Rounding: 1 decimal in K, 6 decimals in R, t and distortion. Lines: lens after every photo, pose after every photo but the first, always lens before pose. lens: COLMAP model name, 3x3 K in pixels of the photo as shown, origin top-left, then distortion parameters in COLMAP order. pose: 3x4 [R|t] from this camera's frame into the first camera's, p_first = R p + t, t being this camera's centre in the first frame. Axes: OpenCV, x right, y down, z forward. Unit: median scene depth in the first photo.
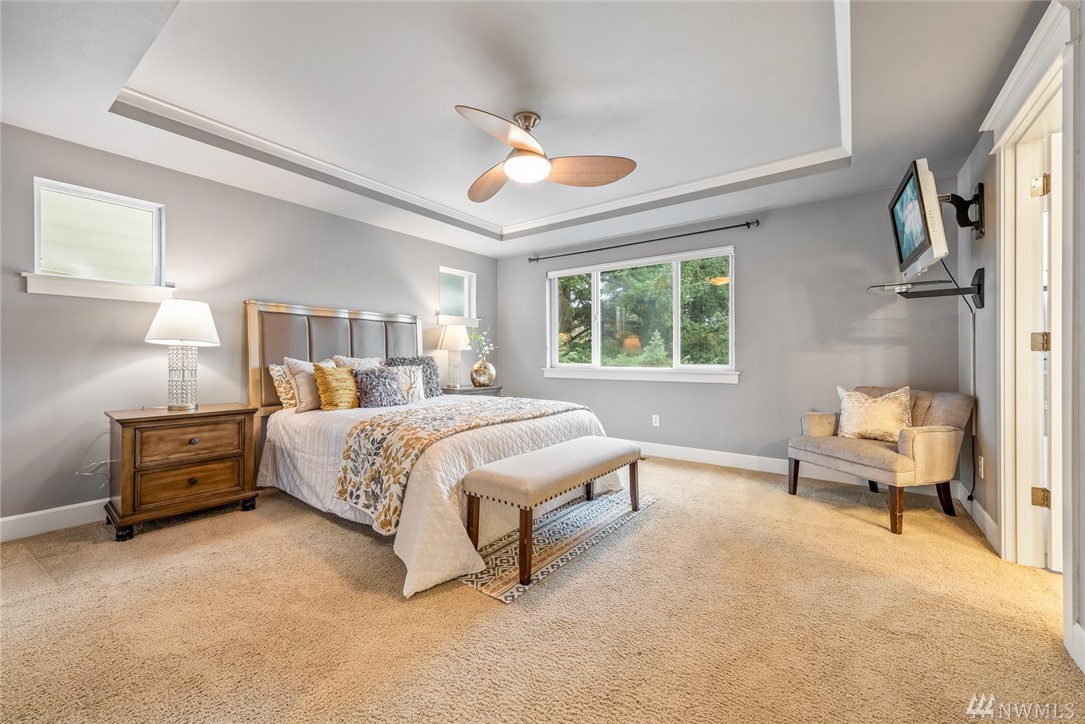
lens RADIAL K [[426.0, 0, 539.0], [0, 426.0, 357.0], [0, 0, 1]] dist [0.001142, -0.000055]
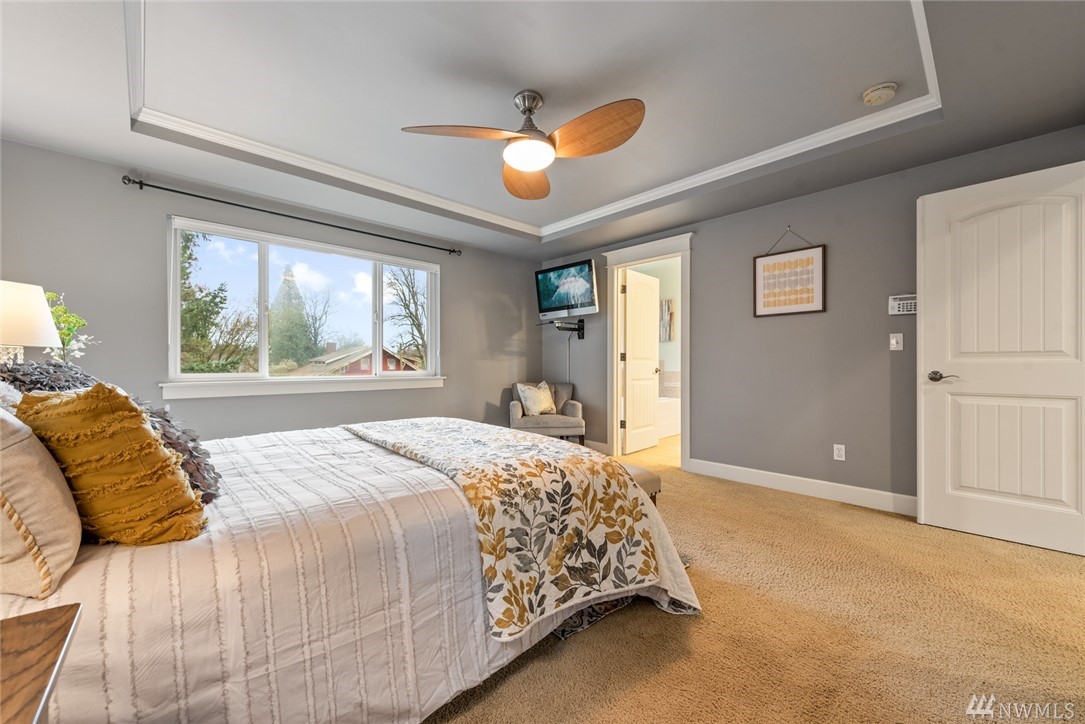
lens RADIAL K [[421.4, 0, 540.3], [0, 421.4, 366.3], [0, 0, 1]] dist [0.000580, -0.000370]
pose [[0.175784, -0.004948, 0.984416, -0.944017], [-0.000590, 0.999987, 0.005131, 0.001745], [-0.984429, -0.001483, 0.175778, 0.852416]]
